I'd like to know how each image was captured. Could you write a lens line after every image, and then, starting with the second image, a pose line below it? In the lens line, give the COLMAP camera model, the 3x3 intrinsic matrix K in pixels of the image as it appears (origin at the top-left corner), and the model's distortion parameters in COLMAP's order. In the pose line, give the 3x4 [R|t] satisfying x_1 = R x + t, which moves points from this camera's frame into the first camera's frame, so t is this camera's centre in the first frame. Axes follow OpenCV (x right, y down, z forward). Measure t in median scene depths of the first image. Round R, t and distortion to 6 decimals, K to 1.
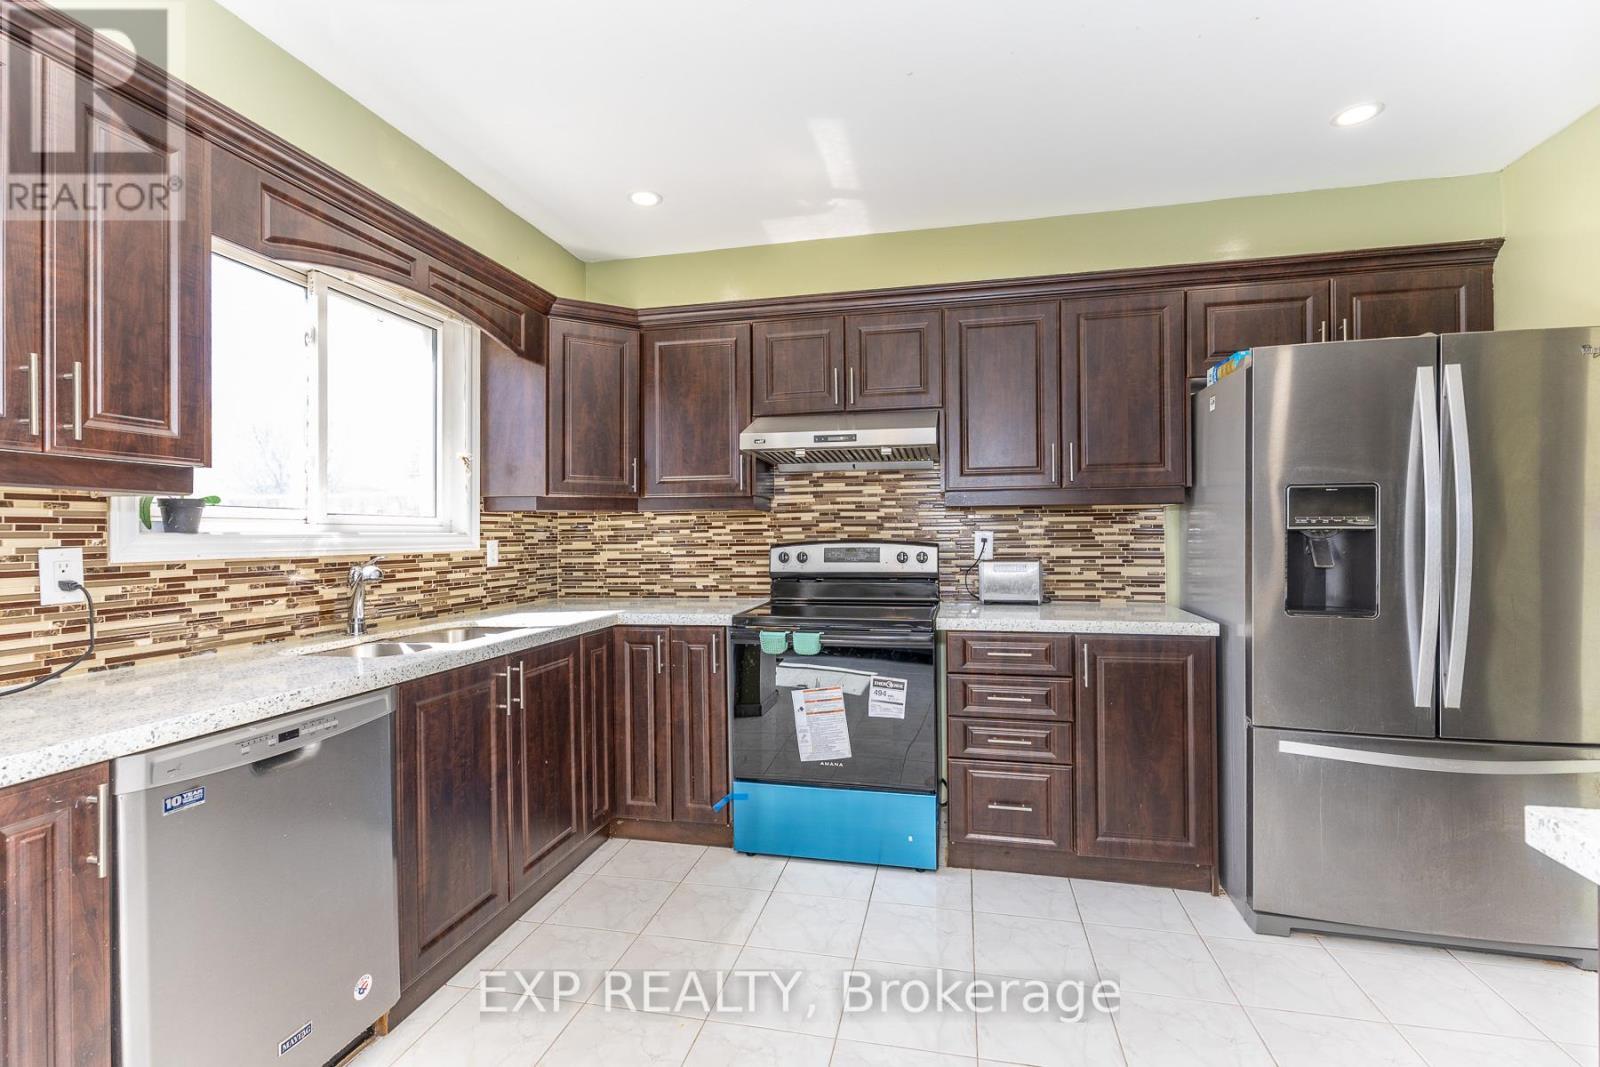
lens RADIAL K [[724.2, 0, 797.7], [0, 724.2, 525.5], [0, 0, 1]] dist [0.004324, 0.000100]
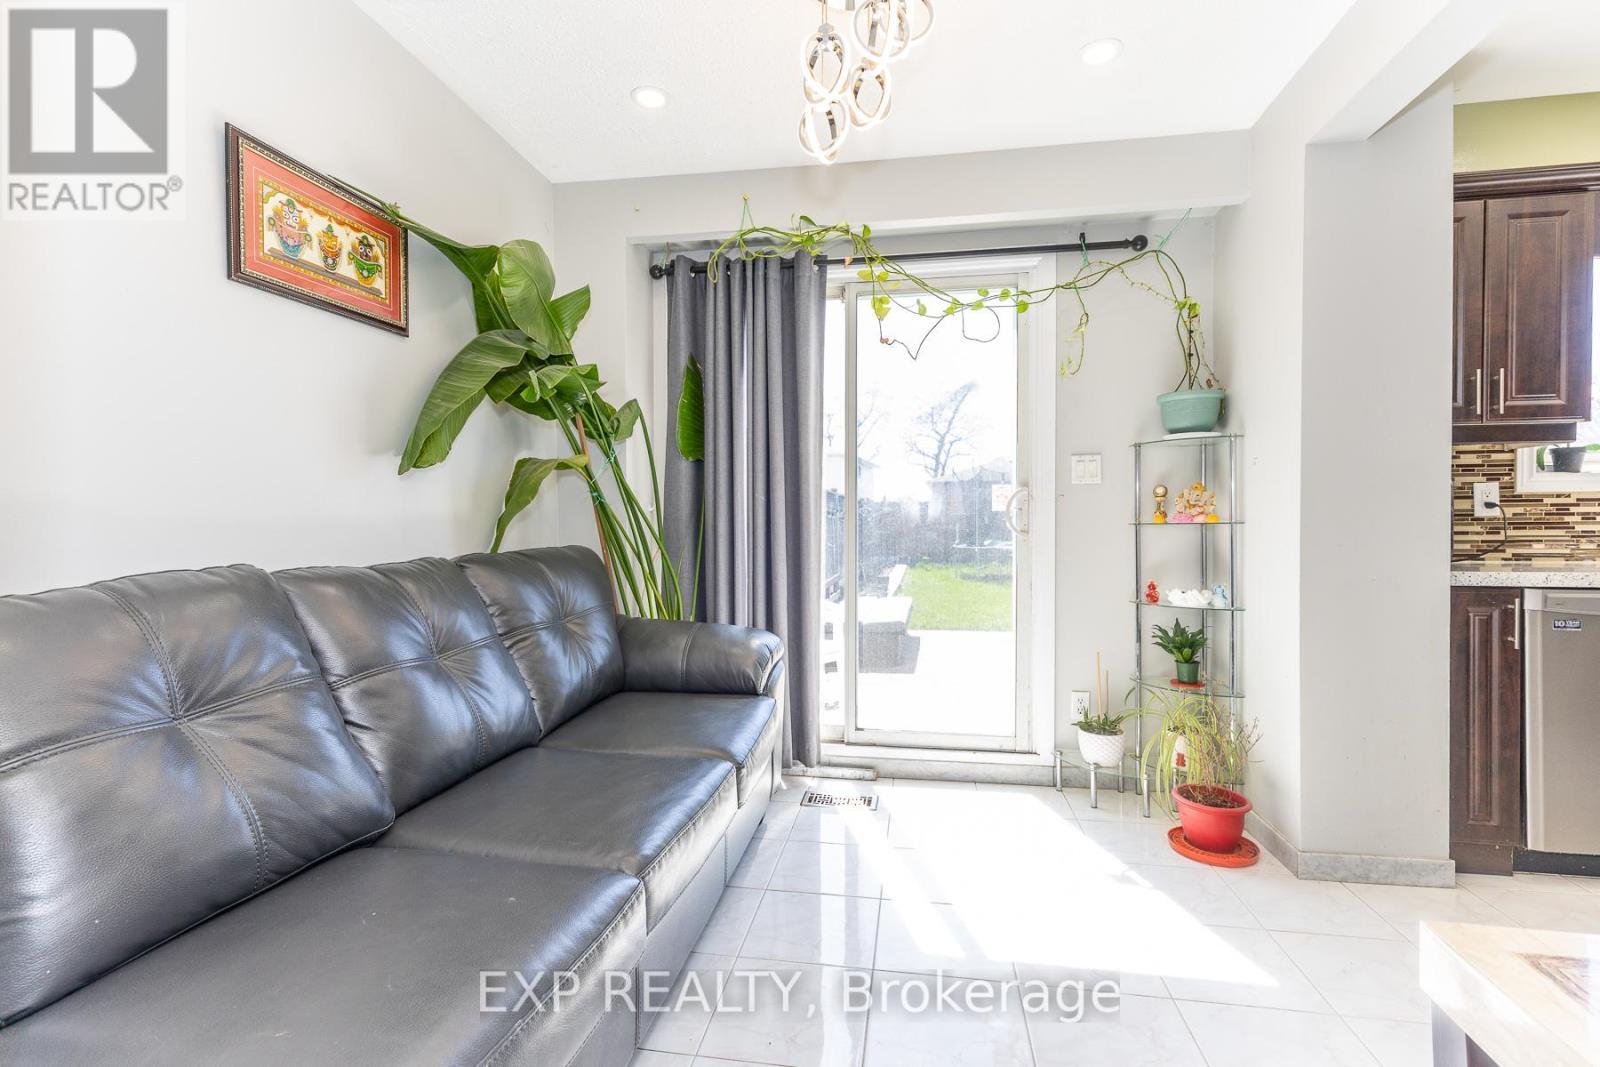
lens RADIAL K [[724.2, 0, 805.5], [0, 724.2, 525.8], [0, 0, 1]] dist [0.004324, 0.000100]
pose [[0.056500, 0.018455, -0.998232, 0.533882], [0.007130, 0.999796, 0.018888, 0.085836], [0.998377, -0.008185, 0.056357, -0.619144]]
